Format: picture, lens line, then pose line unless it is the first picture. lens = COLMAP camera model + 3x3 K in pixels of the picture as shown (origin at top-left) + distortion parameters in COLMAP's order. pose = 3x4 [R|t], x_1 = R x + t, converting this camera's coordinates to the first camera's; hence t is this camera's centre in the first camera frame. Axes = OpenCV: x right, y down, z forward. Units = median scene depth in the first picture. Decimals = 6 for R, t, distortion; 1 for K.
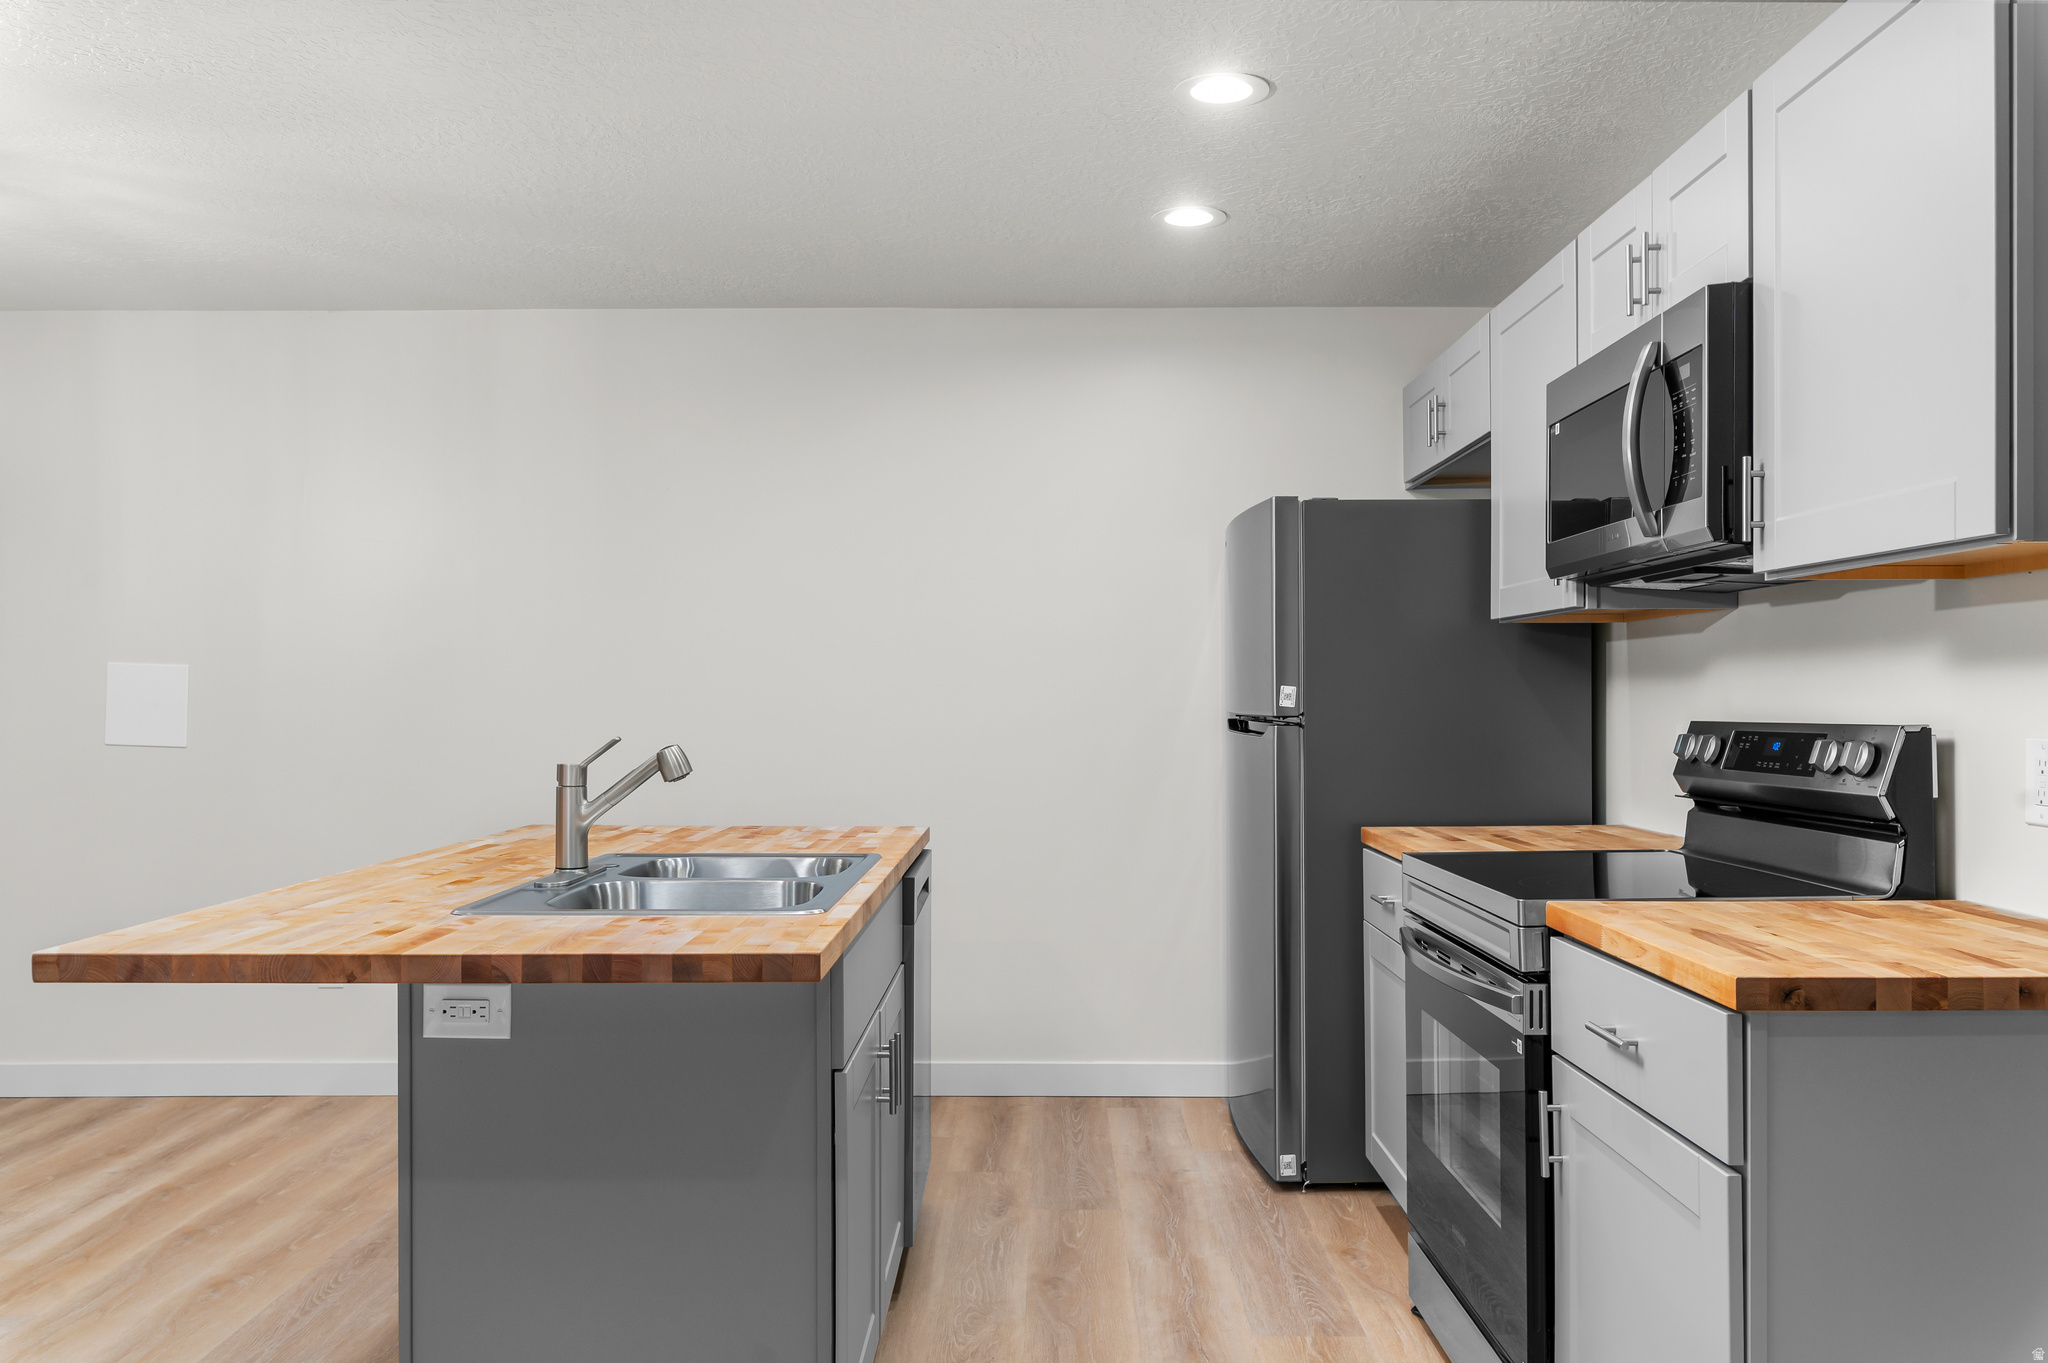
lens RADIAL K [[1535.4, 0, 1044.2], [0, 1535.4, 691.7], [0, 0, 1]] dist [-0.001824, -0.000870]
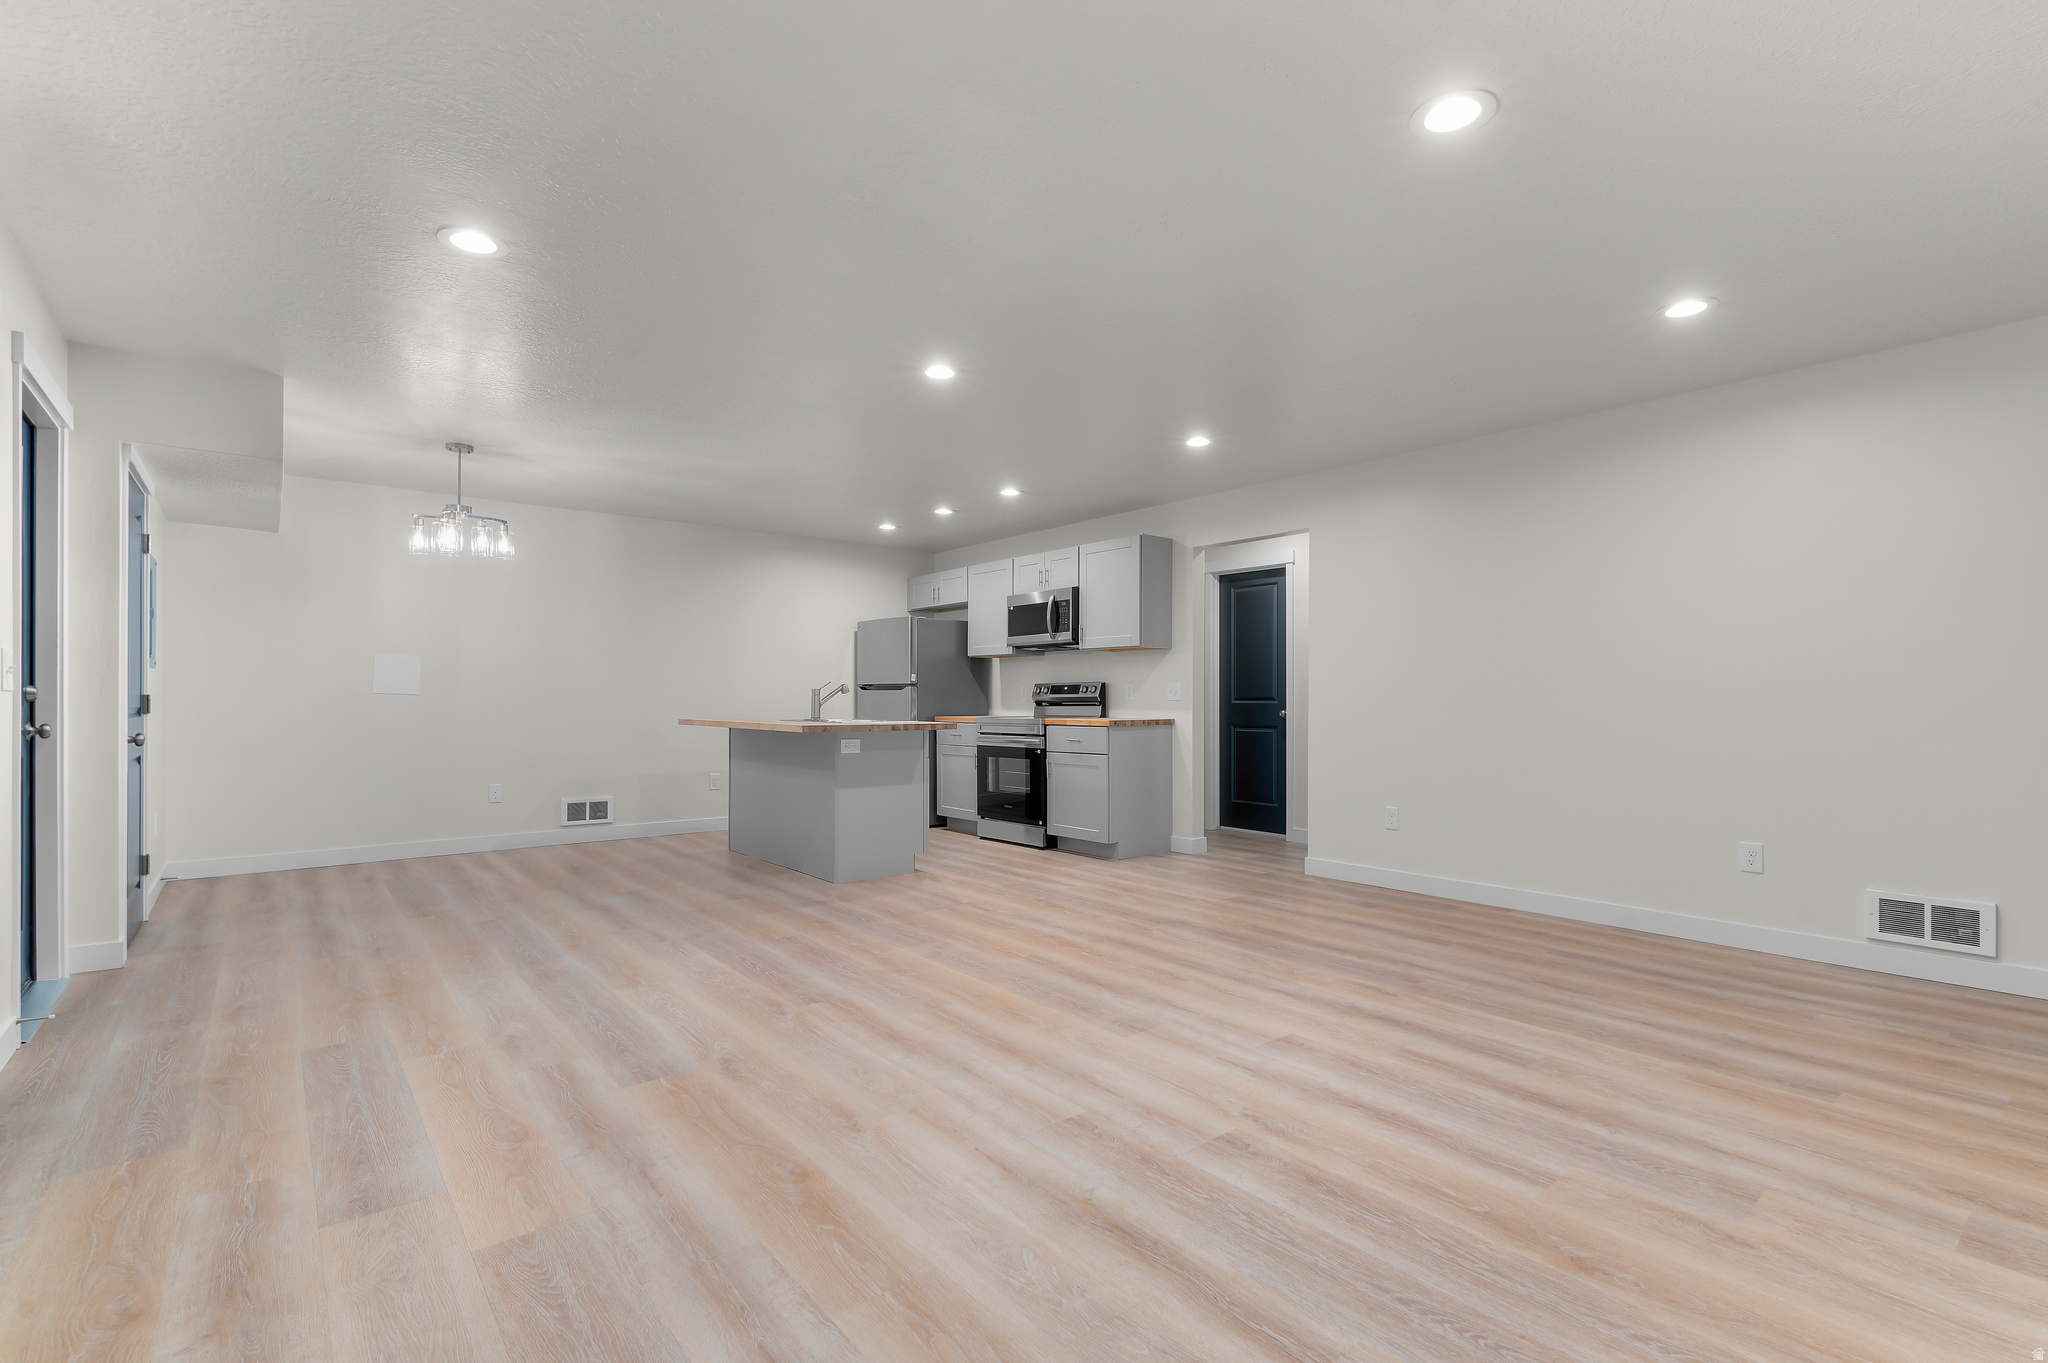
lens RADIAL K [[925.5, 0, 1041.9], [0, 925.5, 694.9], [0, 0, 1]] dist [0.002155, 0.000273]
pose [[0.763233, 0.007040, 0.646085, -1.314937], [-0.005685, 0.999975, -0.004180, 0.068496], [-0.646098, -0.000482, 0.763254, -0.989554]]
